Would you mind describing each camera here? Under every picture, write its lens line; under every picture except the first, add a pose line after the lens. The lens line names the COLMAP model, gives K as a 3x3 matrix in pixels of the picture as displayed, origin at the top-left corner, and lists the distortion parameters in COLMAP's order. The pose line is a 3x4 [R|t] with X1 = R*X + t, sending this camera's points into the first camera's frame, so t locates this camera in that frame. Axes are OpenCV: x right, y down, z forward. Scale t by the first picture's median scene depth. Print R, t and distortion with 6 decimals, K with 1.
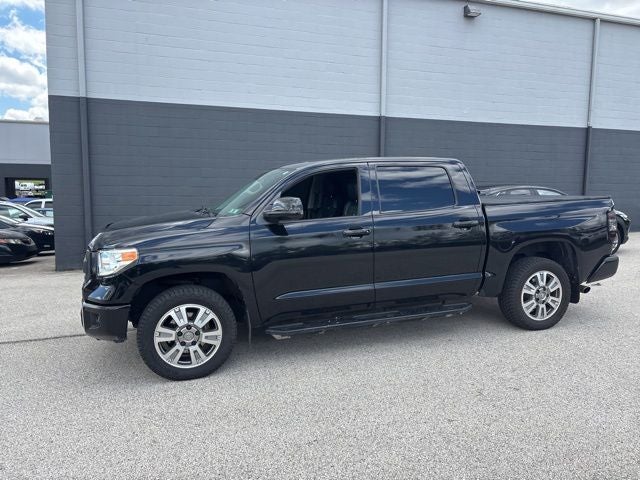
lens RADIAL K [[487.0, 0, 324.1], [0, 487.0, 229.6], [0, 0, 1]] dist [0.058185, -0.062512]
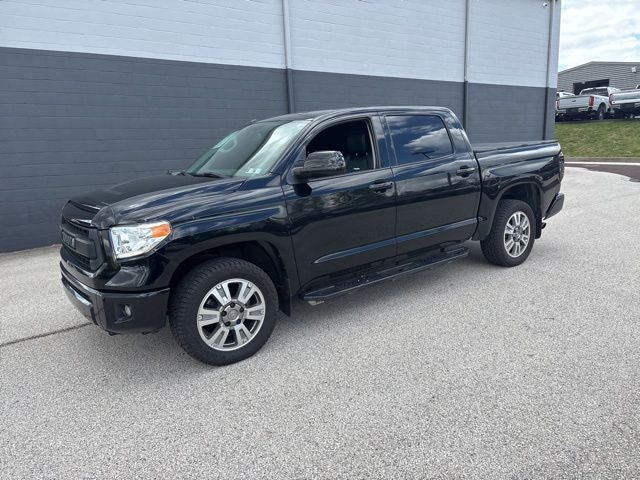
lens RADIAL K [[486.8, 0, 320.0], [0, 486.8, 240.0], [0, 0, 1]] dist [0.057165, -0.053947]
pose [[0.951471, -0.097678, 0.291825, -0.342276], [0.068899, 0.991832, 0.107341, 0.000207], [-0.299927, -0.082025, 0.950429, 0.118111]]
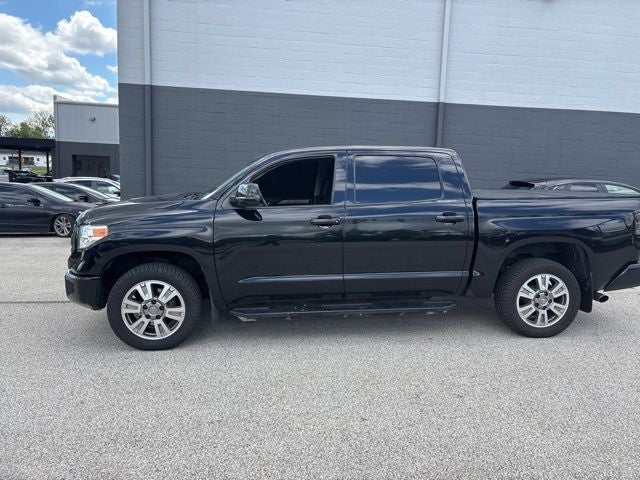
lens RADIAL K [[487.0, 0, 324.1], [0, 487.0, 229.6], [0, 0, 1]] dist [0.058185, -0.062512]
pose [[0.977261, 0.052969, -0.205318, 0.270561], [-0.047852, 0.998410, 0.029809, -0.005385], [0.206571, -0.019306, 0.978241, 0.038846]]
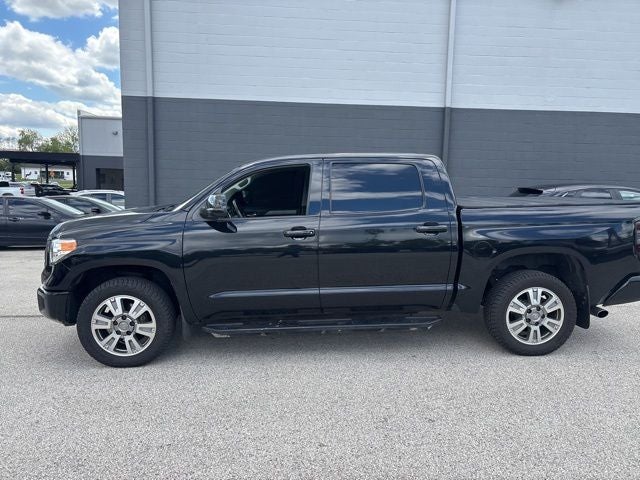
lens RADIAL K [[486.8, 0, 320.0], [0, 486.8, 240.0], [0, 0, 1]] dist [0.057165, -0.053947]
pose [[0.964387, 0.046034, -0.260459, 0.355816], [-0.038223, 0.998657, 0.034976, -0.014655], [0.261719, -0.023775, 0.964851, 0.103781]]
